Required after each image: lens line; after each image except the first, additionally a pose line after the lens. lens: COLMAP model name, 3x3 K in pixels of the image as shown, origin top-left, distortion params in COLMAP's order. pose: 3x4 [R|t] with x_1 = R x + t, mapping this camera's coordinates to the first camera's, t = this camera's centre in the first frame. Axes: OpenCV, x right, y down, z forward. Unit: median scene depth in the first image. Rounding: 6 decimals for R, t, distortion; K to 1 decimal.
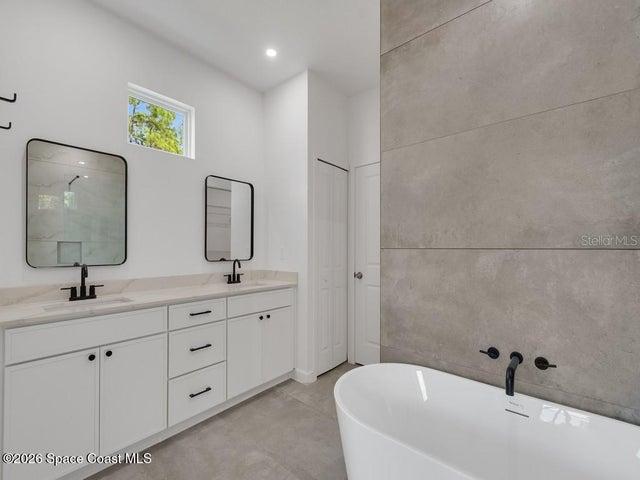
lens RADIAL K [[280.3, 0, 314.9], [0, 280.3, 246.4], [0, 0, 1]] dist [0.008722, 0.000127]
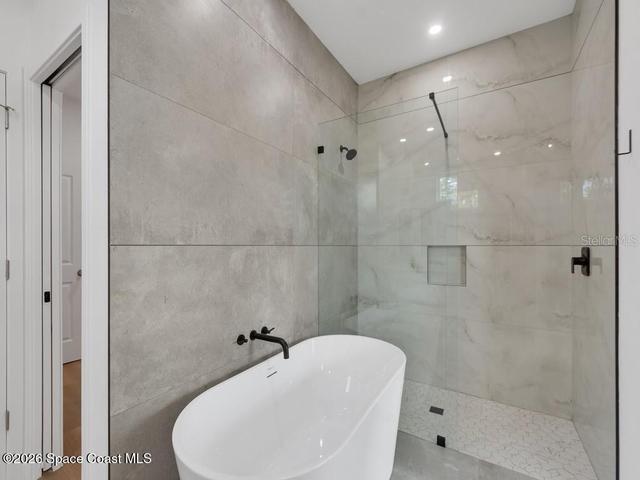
lens RADIAL K [[285.4, 0, 316.5], [0, 285.4, 250.9], [0, 0, 1]] dist [0.003553, 0.000259]
pose [[-0.176005, -0.007472, 0.984361, -0.463401], [0.007038, 0.999936, 0.008849, 0.019994], [-0.984364, 0.008486, -0.175941, 0.808411]]
